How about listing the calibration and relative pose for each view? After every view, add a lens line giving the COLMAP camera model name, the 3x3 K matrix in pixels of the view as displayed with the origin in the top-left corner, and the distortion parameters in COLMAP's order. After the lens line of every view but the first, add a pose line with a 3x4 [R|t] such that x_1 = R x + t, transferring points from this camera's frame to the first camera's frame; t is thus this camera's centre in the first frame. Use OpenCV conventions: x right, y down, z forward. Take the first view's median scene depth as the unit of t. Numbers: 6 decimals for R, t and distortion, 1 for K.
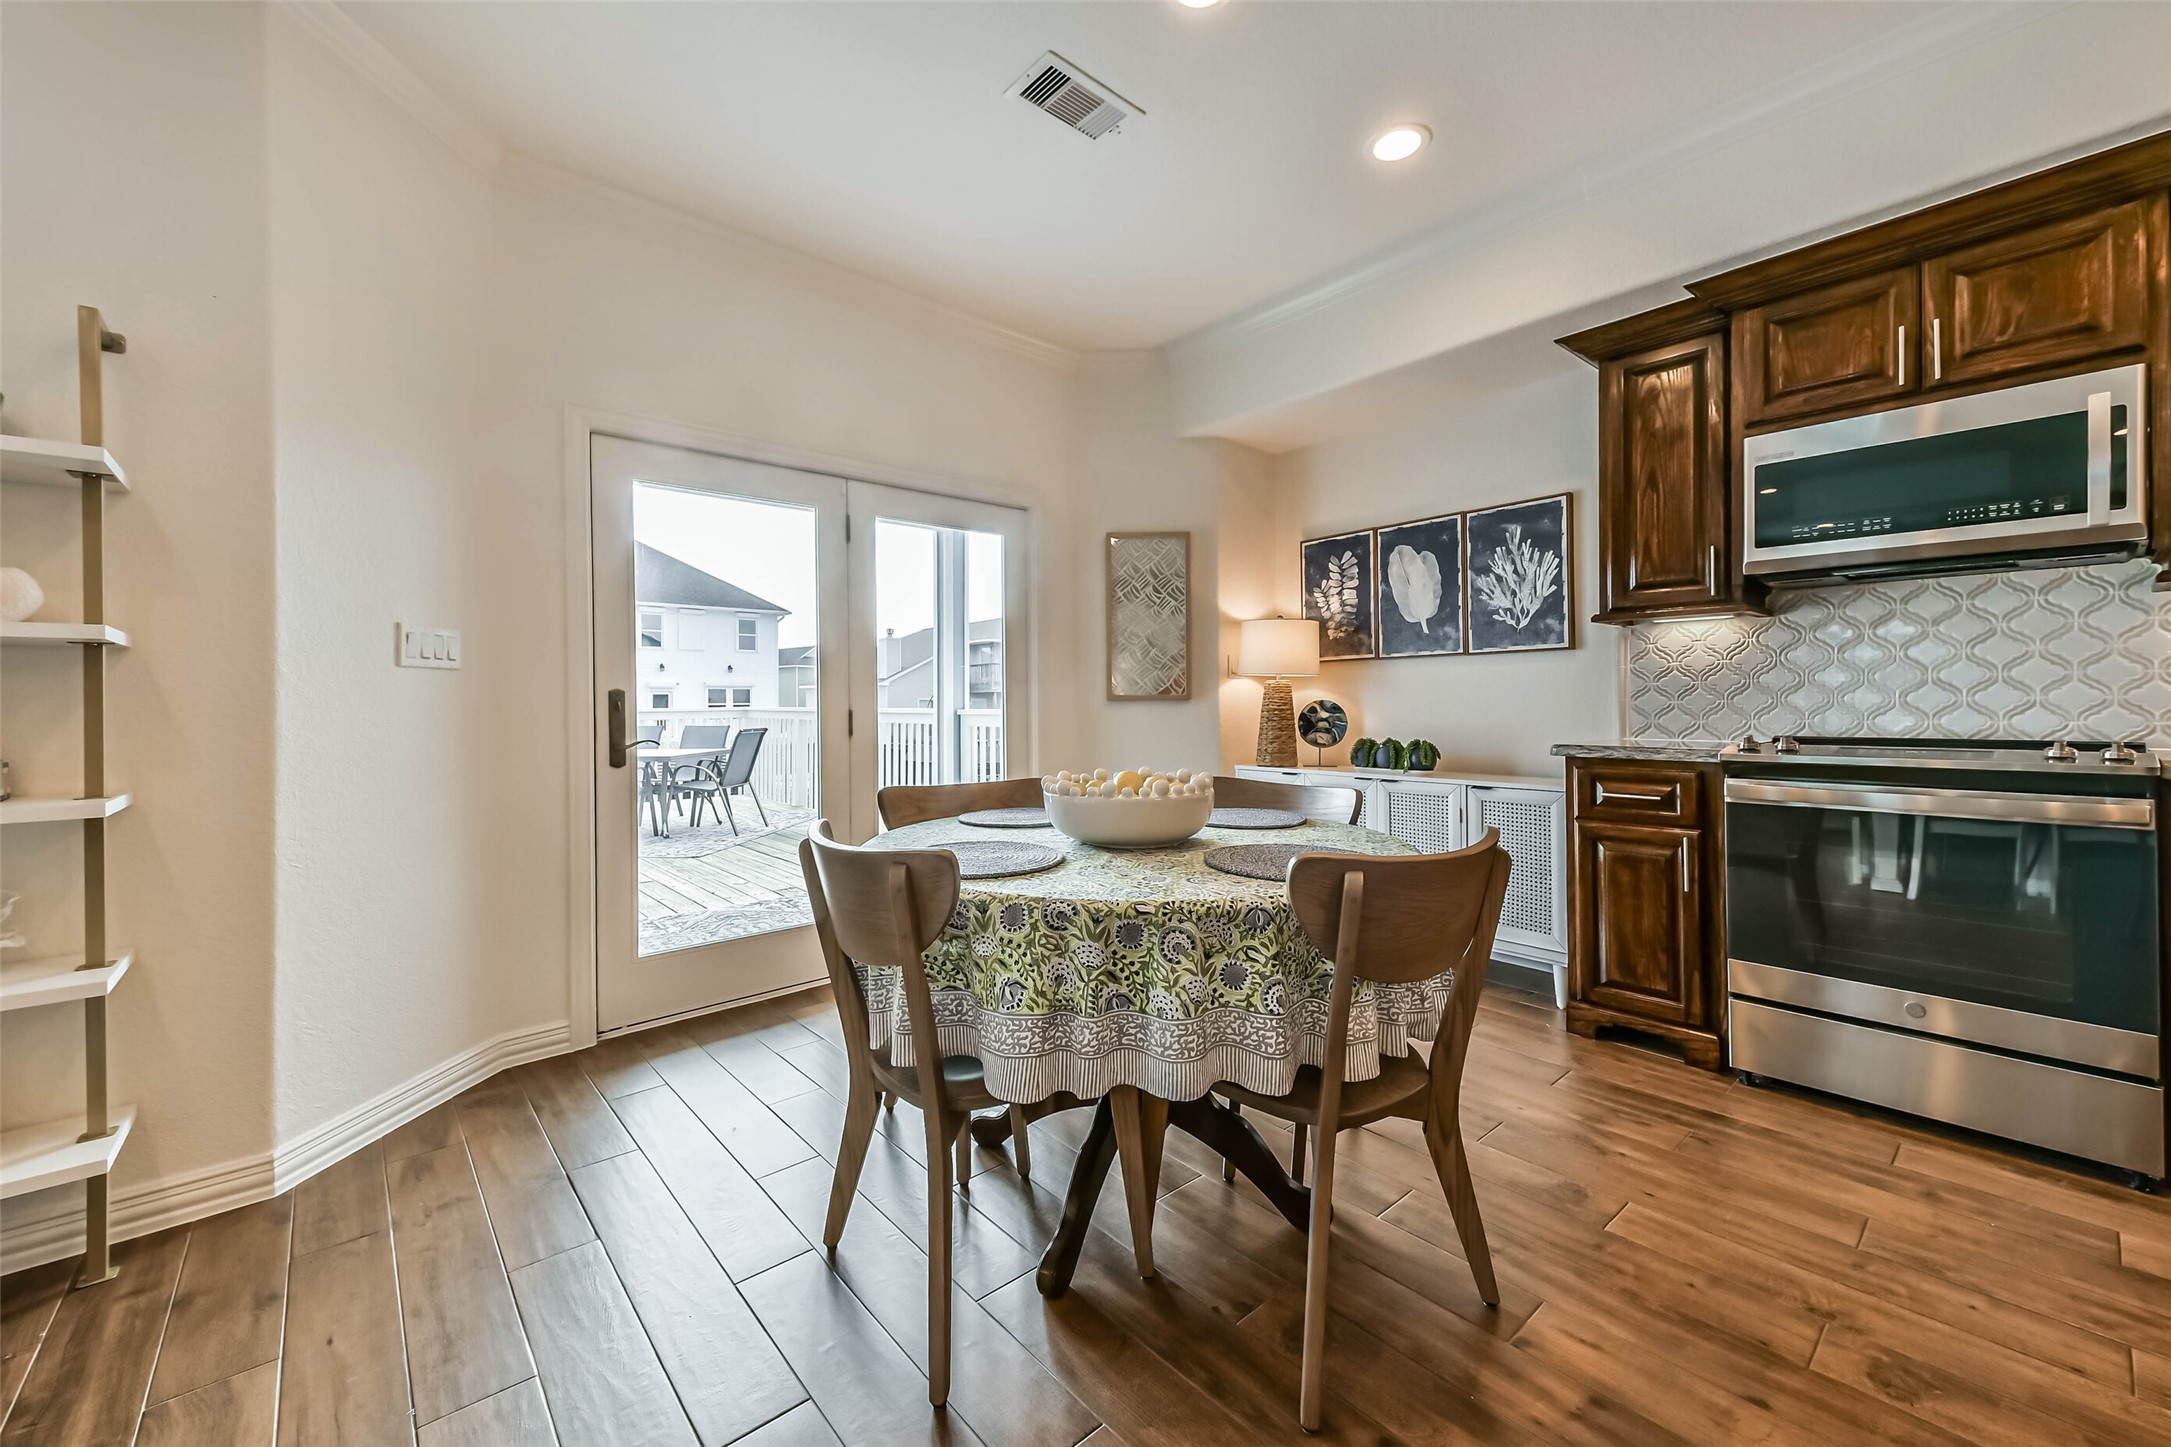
lens RADIAL K [[846.2, 0, 1107.9], [0, 846.2, 702.9], [0, 0, 1]] dist [0.028452, -0.005728]
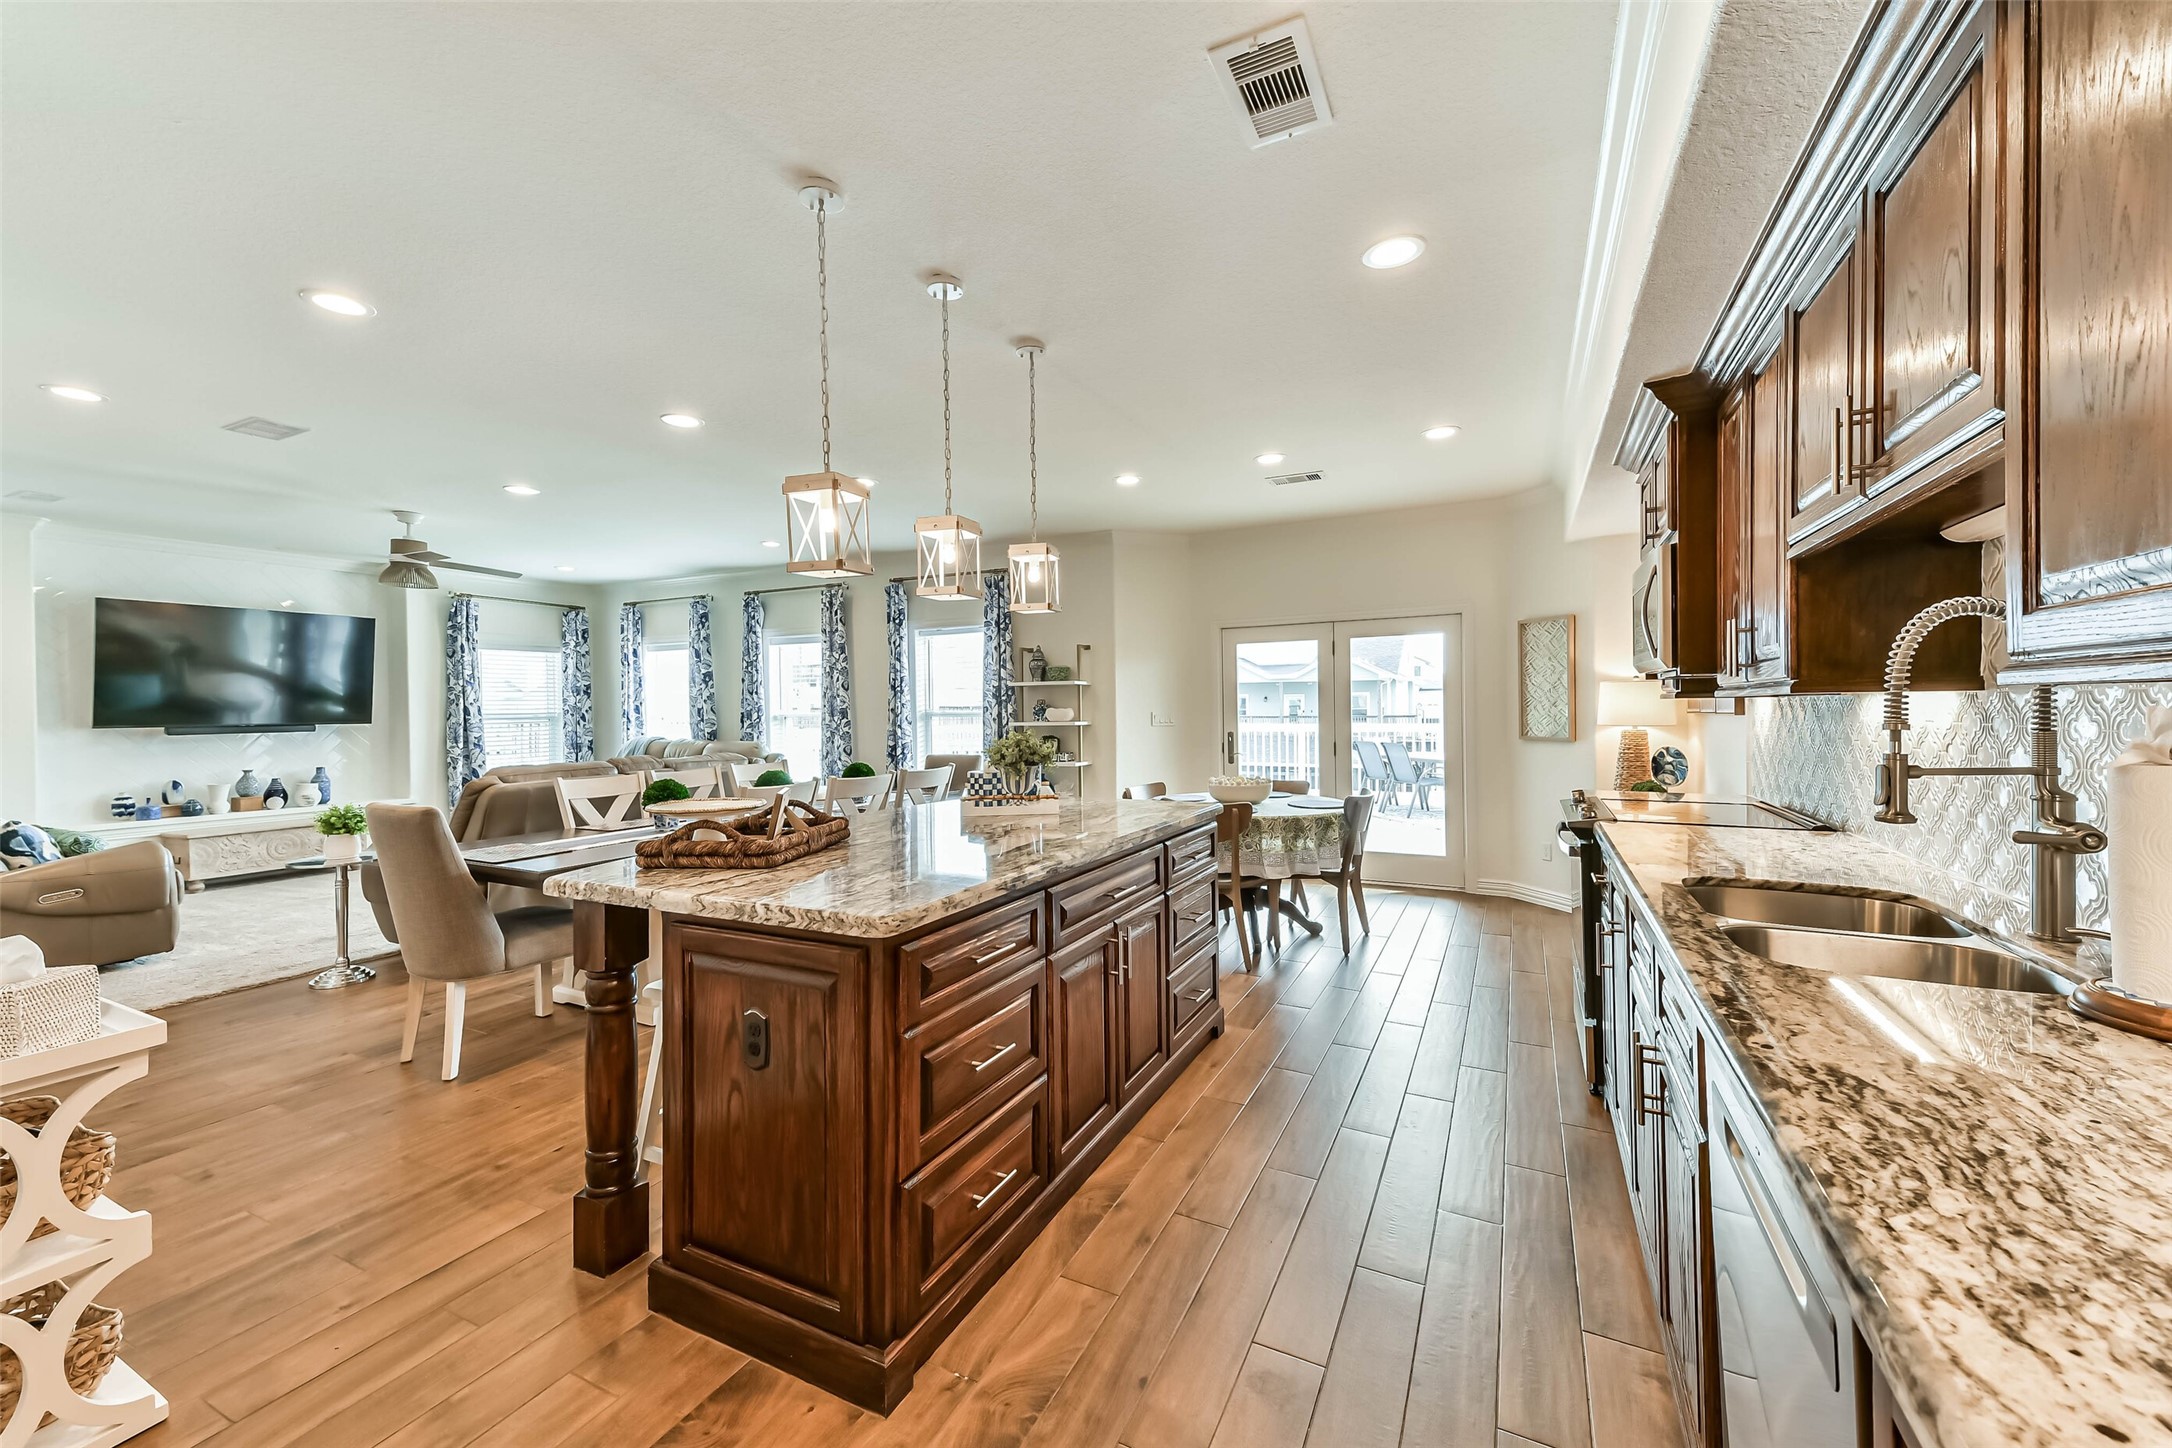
lens RADIAL K [[846.6, 0, 1093.5], [0, 846.6, 707.6], [0, 0, 1]] dist [0.028452, -0.005728]
pose [[0.377786, 0.002959, -0.925888, 1.232192], [0.006674, 0.999960, 0.005918, -0.081951], [0.925869, -0.008415, 0.377751, -0.239202]]
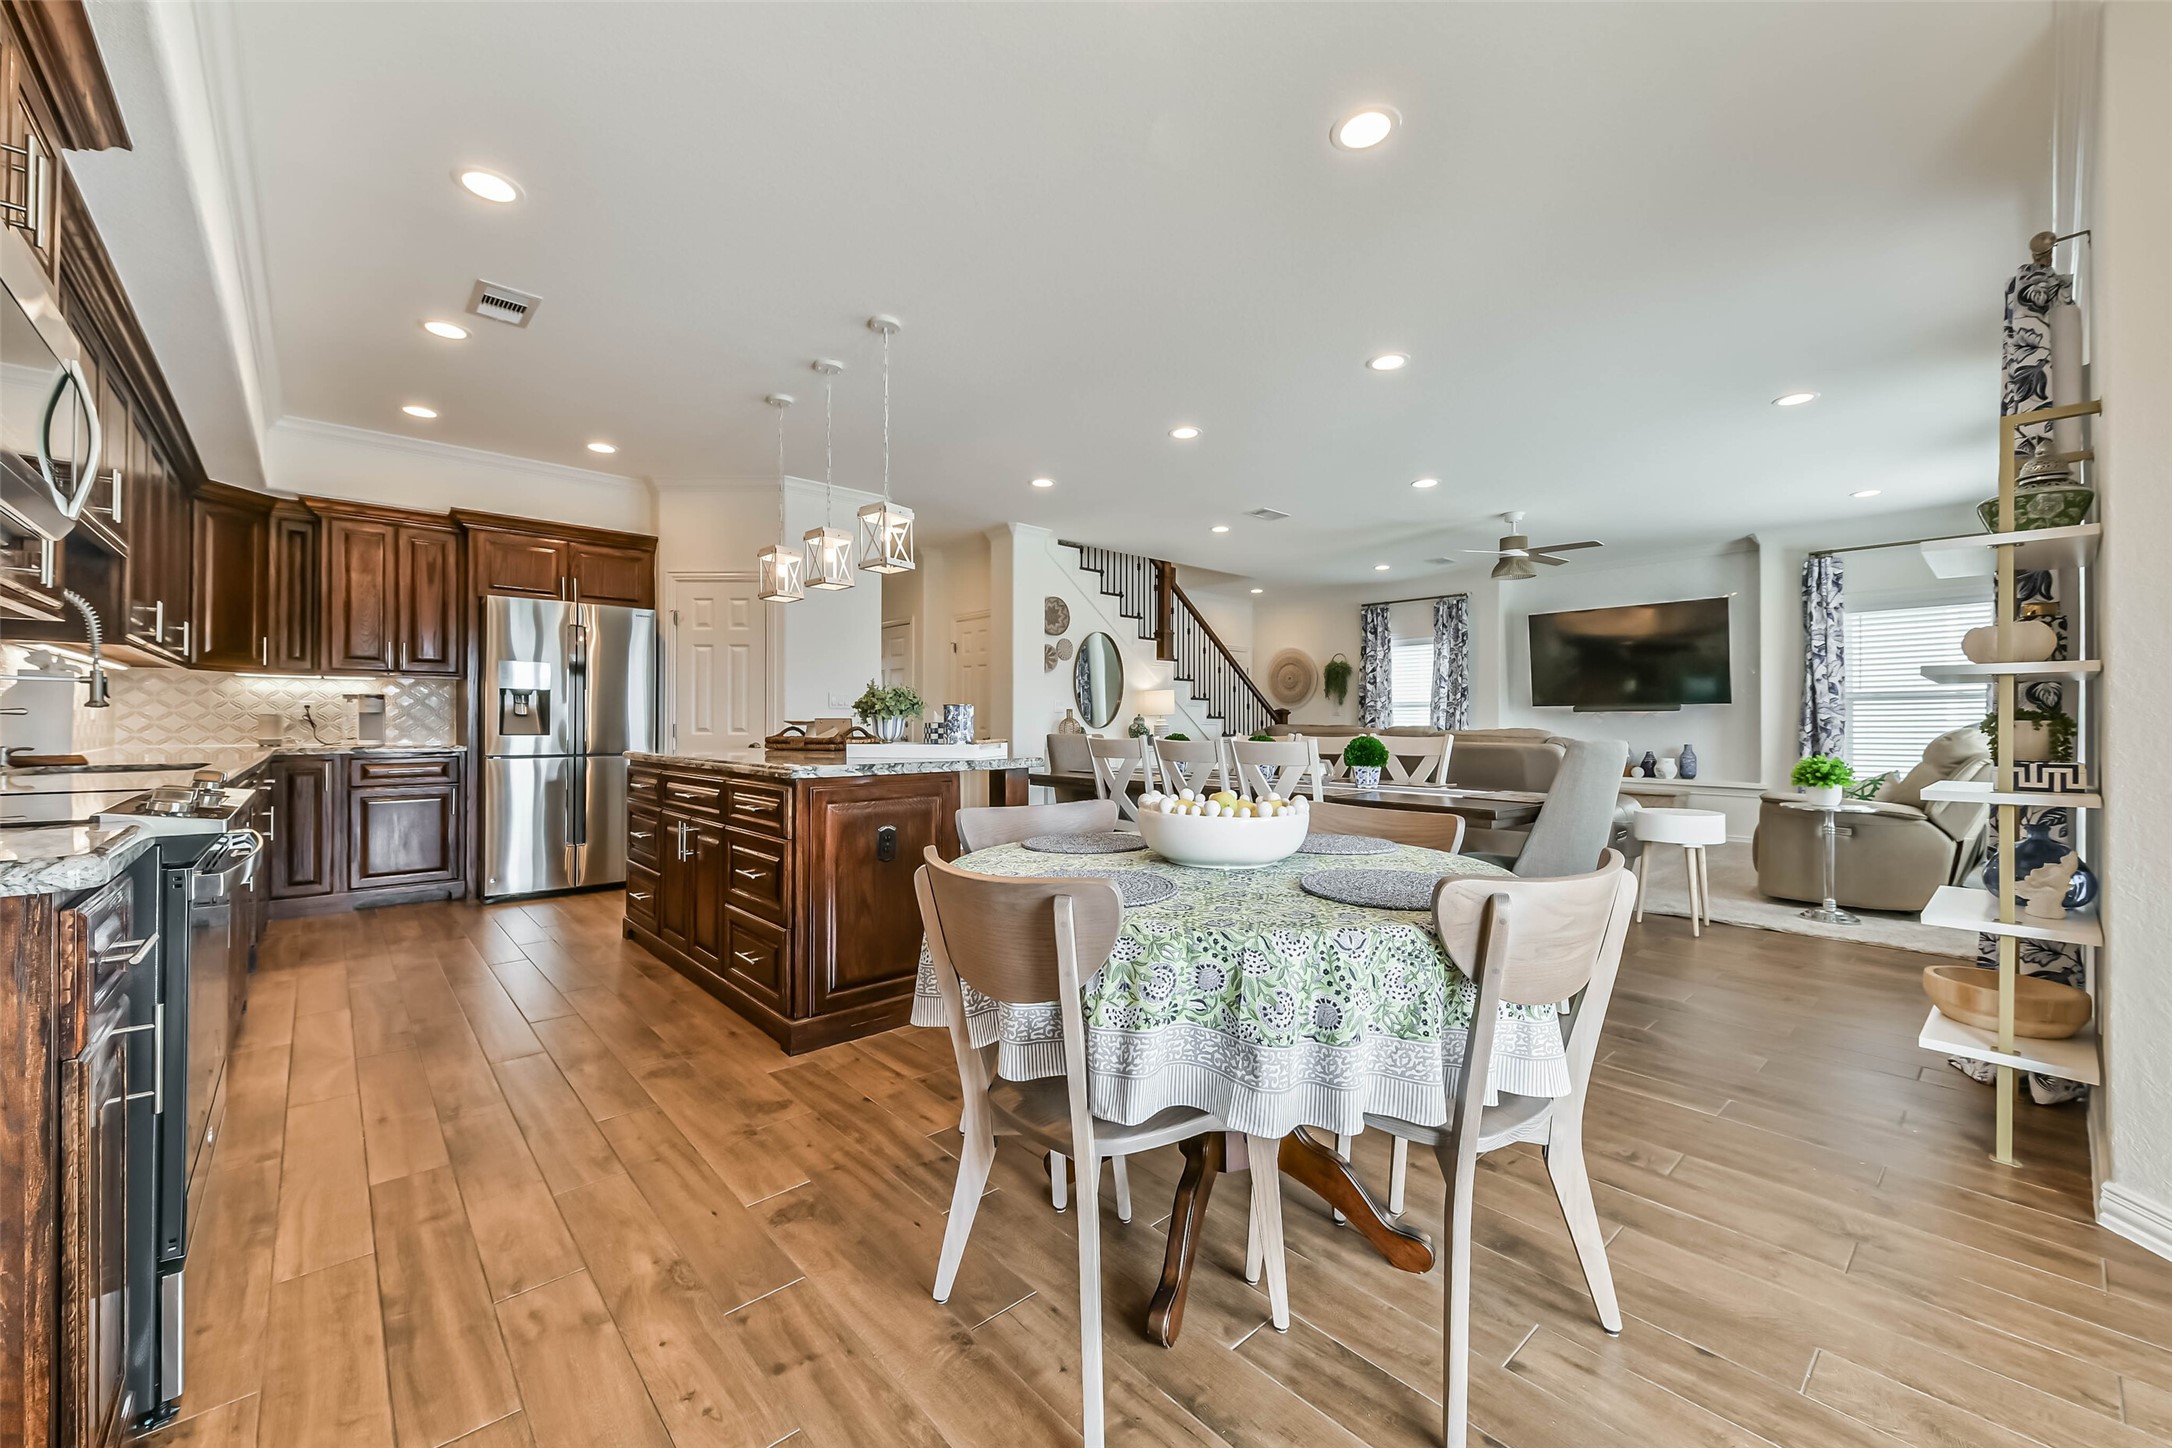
lens RADIAL K [[846.6, 0, 1093.6], [0, 846.6, 717.3], [0, 0, 1]] dist [0.028452, -0.005728]
pose [[-0.999964, 0.005106, -0.006814, 0.100944], [0.005156, 0.999960, -0.007325, 0.001779], [0.006776, -0.007360, -0.999950, 1.052780]]
